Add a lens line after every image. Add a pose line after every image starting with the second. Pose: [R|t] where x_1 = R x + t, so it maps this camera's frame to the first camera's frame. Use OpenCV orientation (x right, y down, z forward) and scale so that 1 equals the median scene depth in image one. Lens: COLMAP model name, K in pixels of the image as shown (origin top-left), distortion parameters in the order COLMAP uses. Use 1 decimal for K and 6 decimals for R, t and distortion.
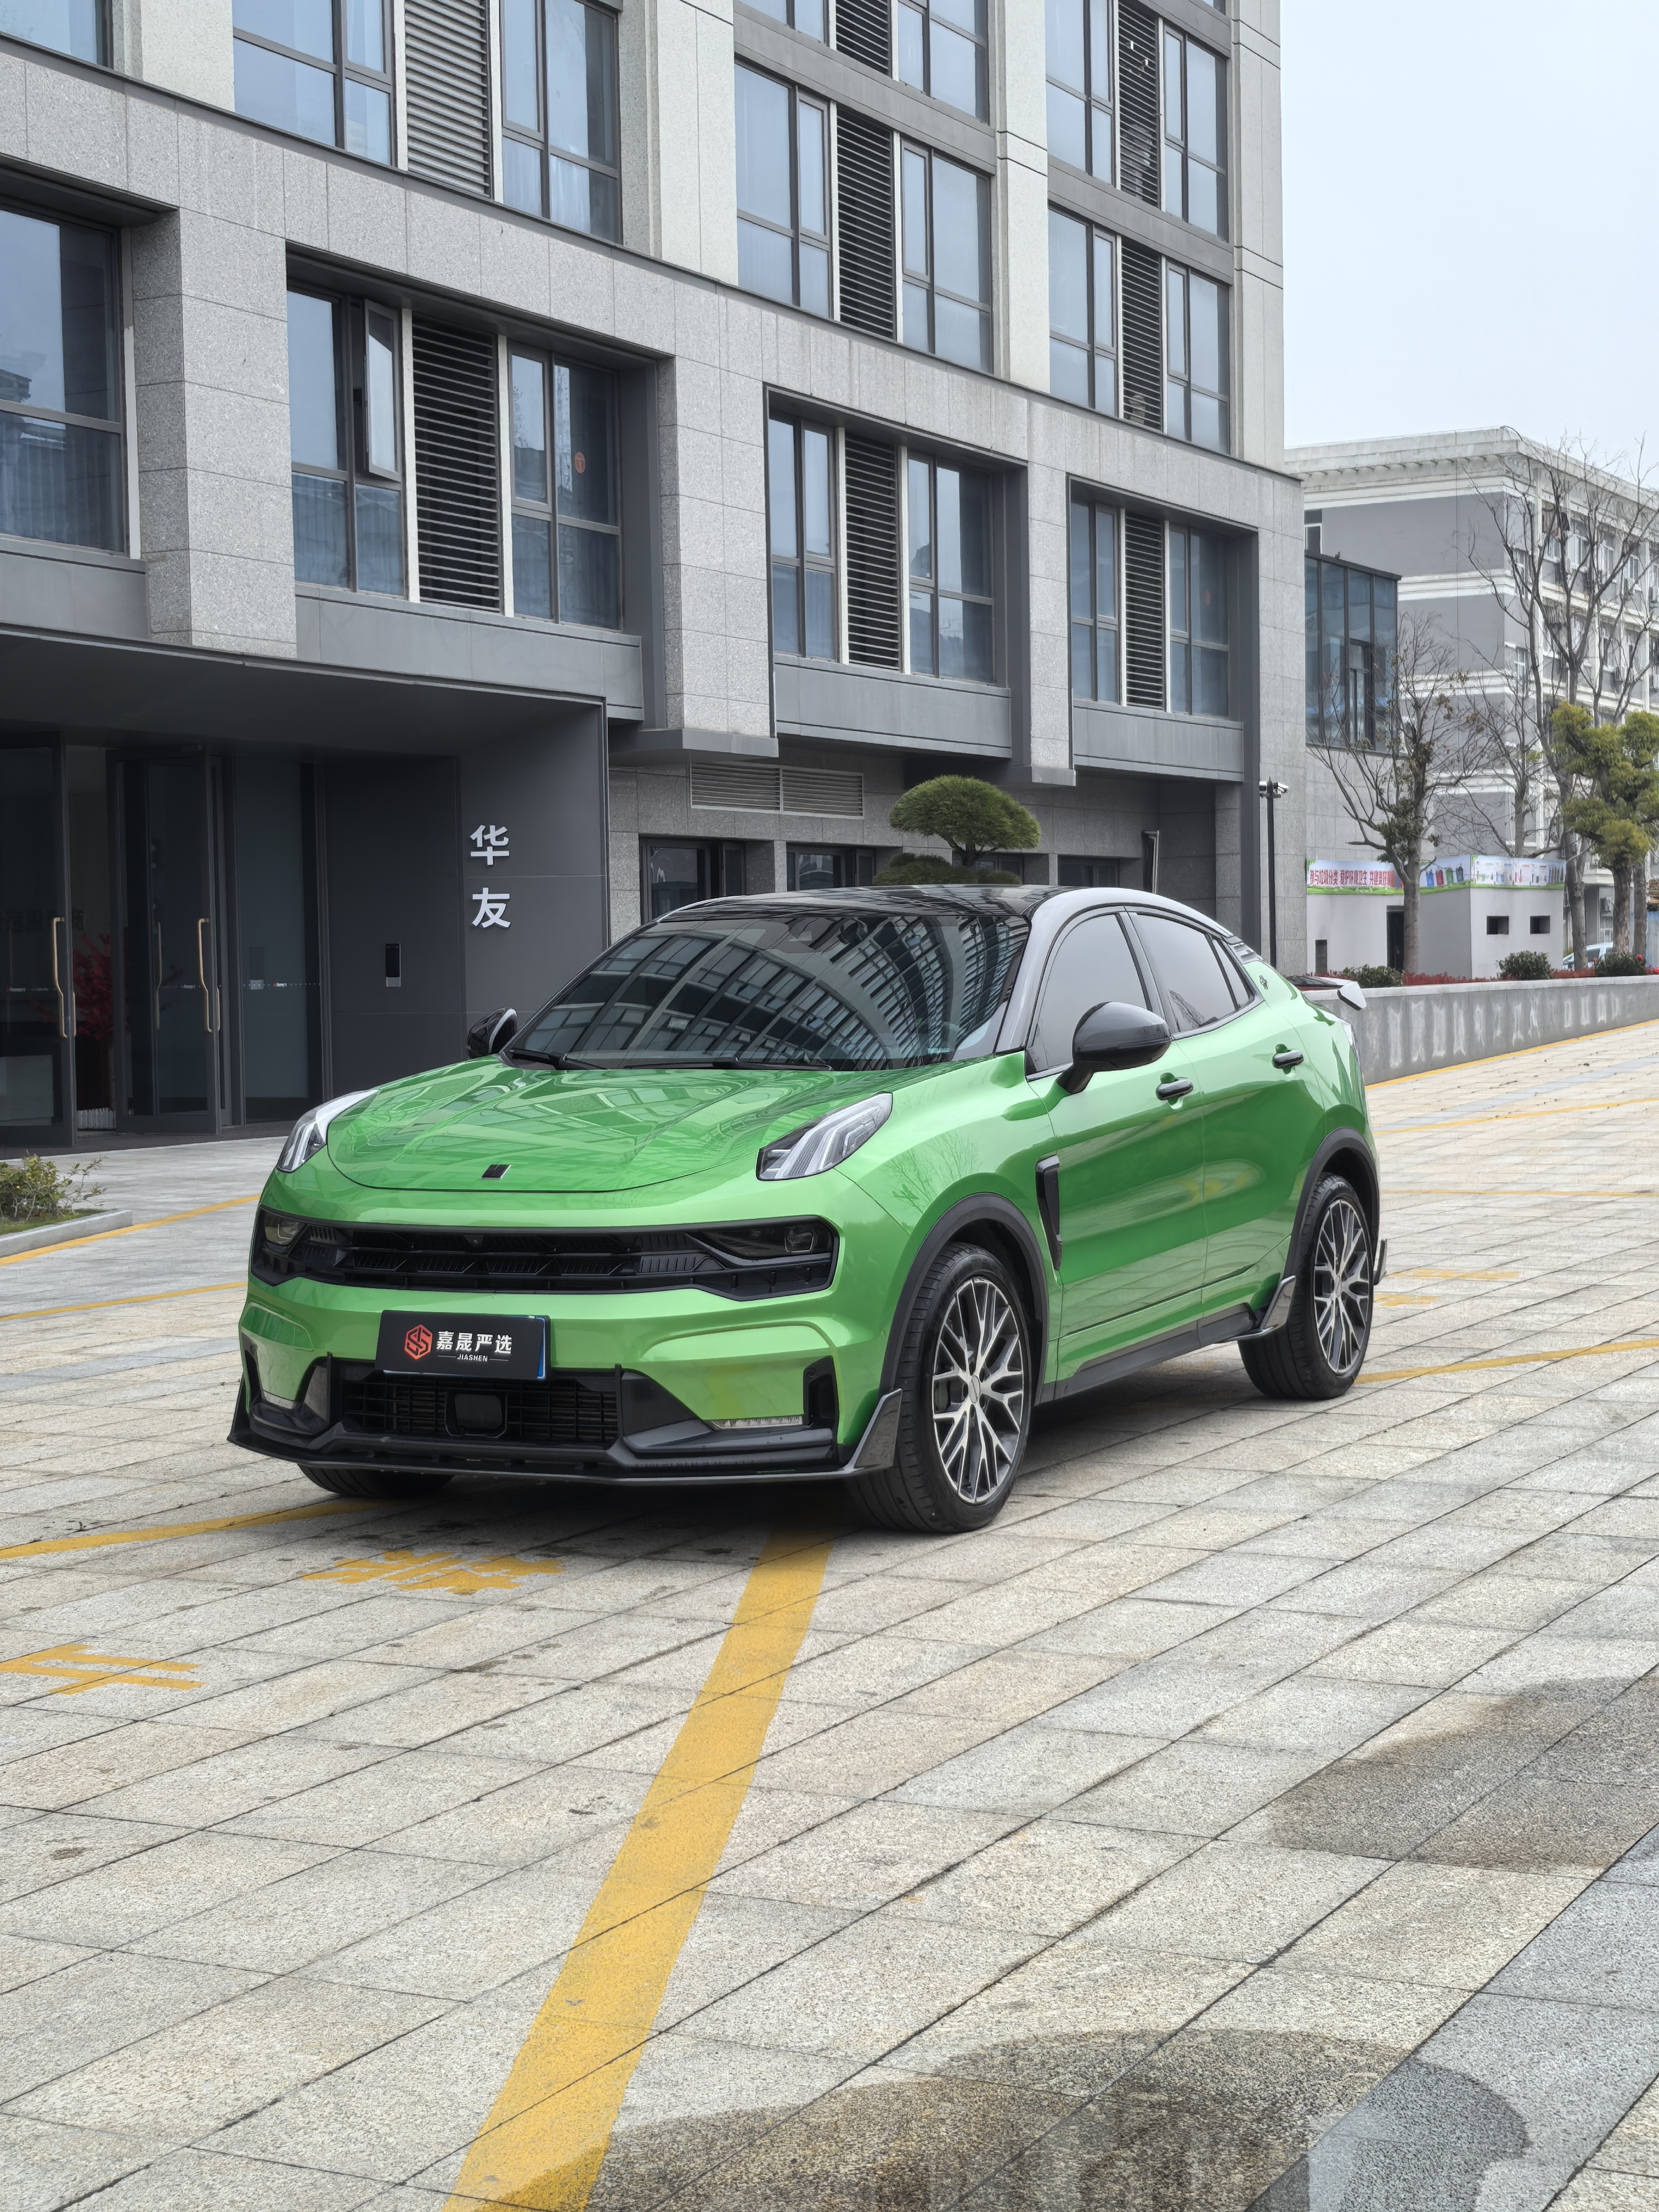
lens RADIAL K [[3488.9, 0, 829.5], [0, 3488.9, 1106.0], [0, 0, 1]] dist [0.187311, -0.852190]
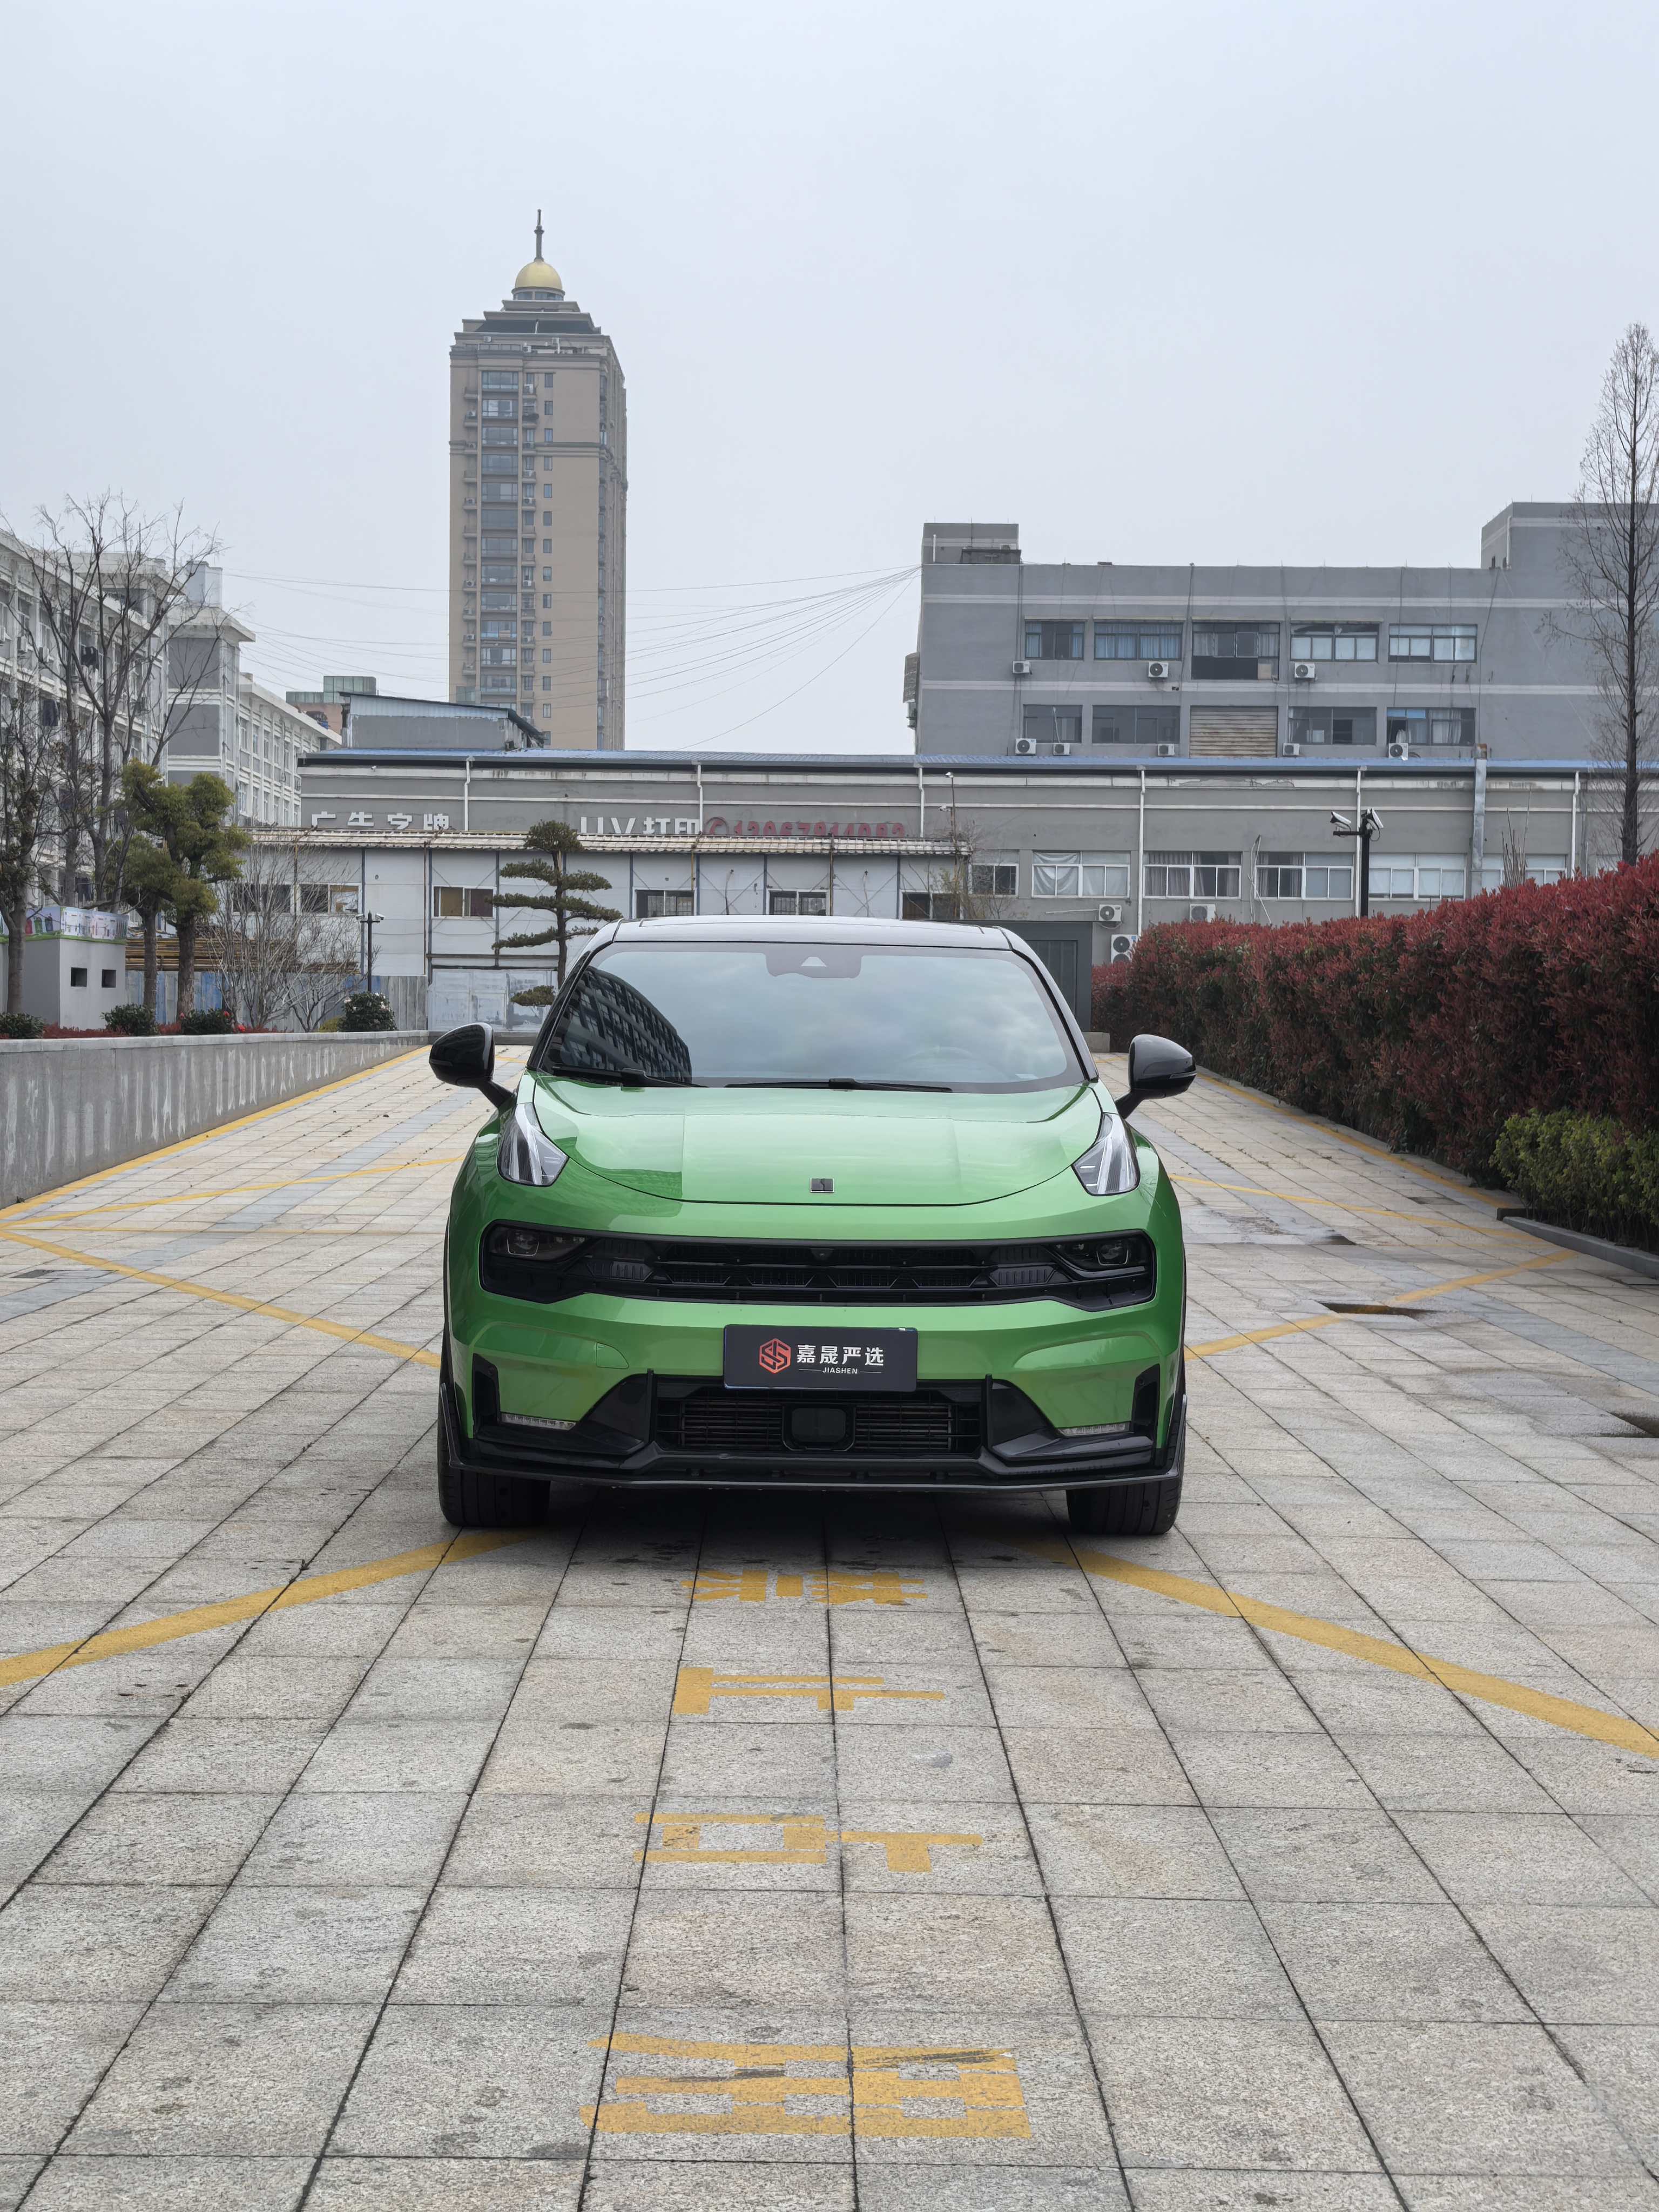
lens RADIAL K [[3466.4, 0, 872.8], [0, 3466.4, 1142.1], [0, 0, 1]] dist [0.234010, -1.305995]
pose [[0.883183, 0.016264, 0.468747, -0.555137], [-0.013197, 0.999865, -0.009826, 0.016295], [-0.468843, 0.002492, 0.883278, 0.119824]]
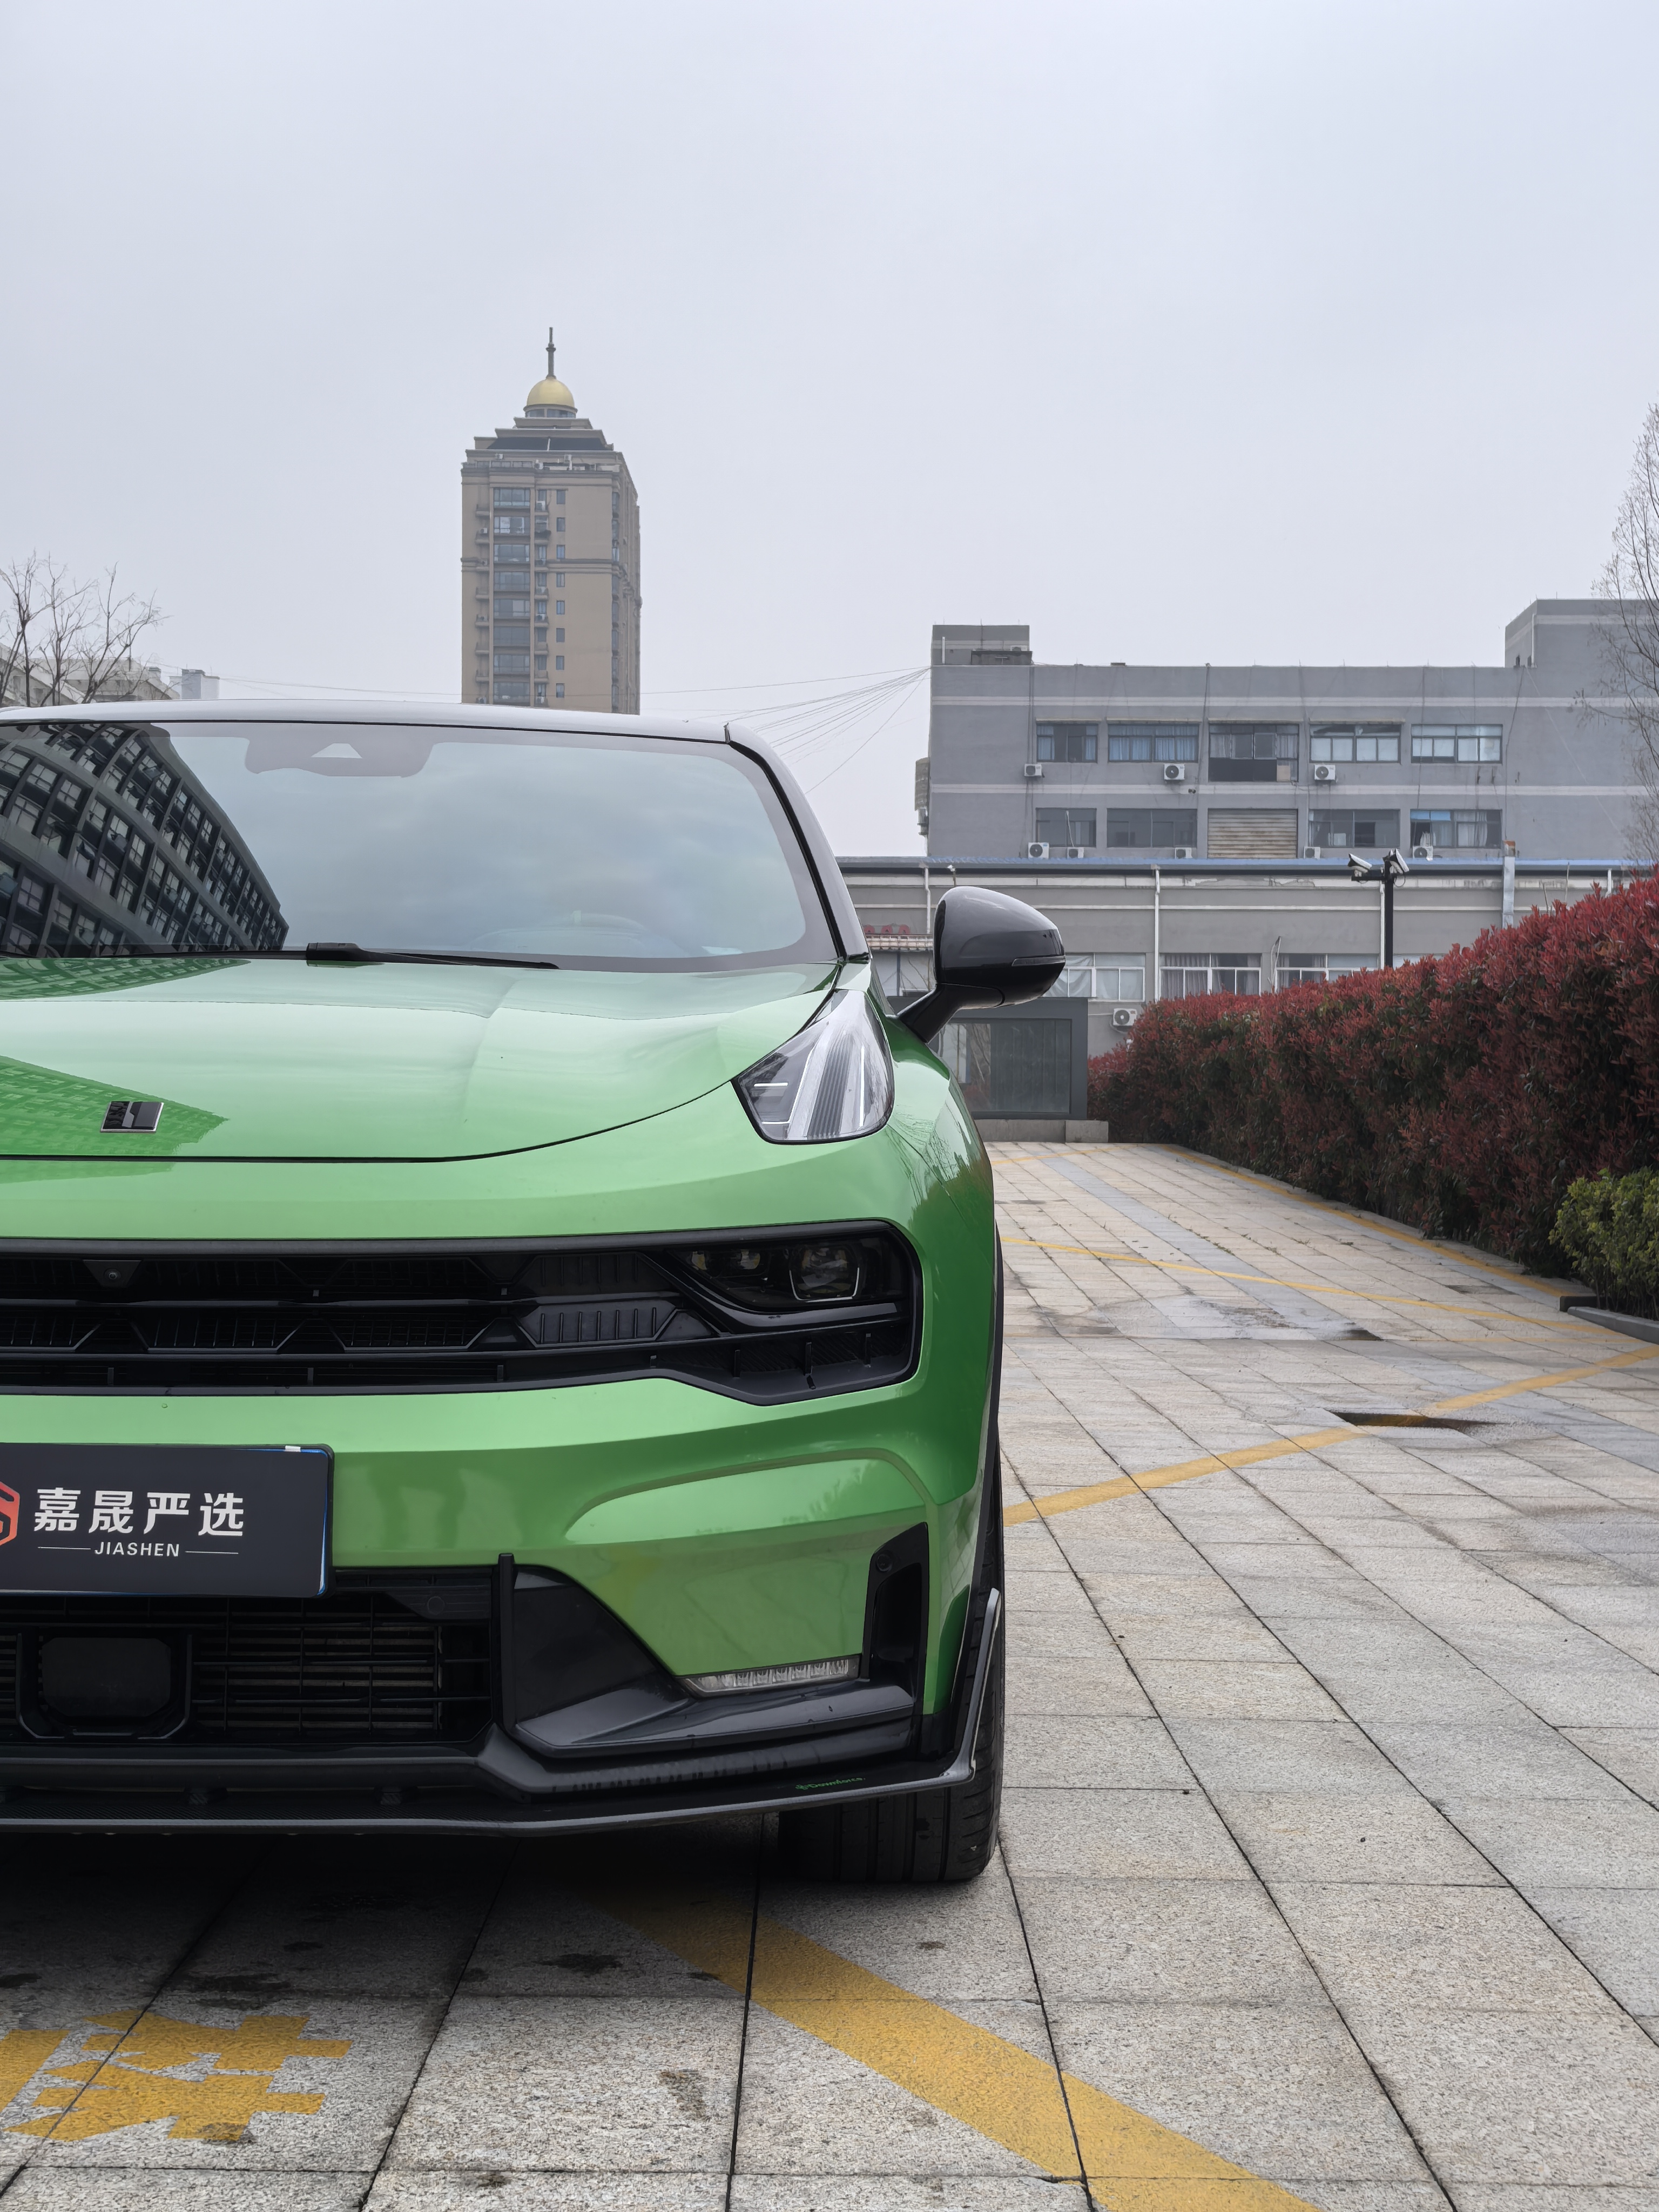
lens RADIAL K [[3462.6, 0, 841.6], [0, 3462.6, 1093.7], [0, 0, 1]] dist [0.225468, -0.969189]
pose [[0.891074, 0.033818, 0.452596, -0.216450], [-0.008034, 0.998239, -0.058772, 0.041298], [-0.453786, 0.048734, 0.889777, 0.583234]]
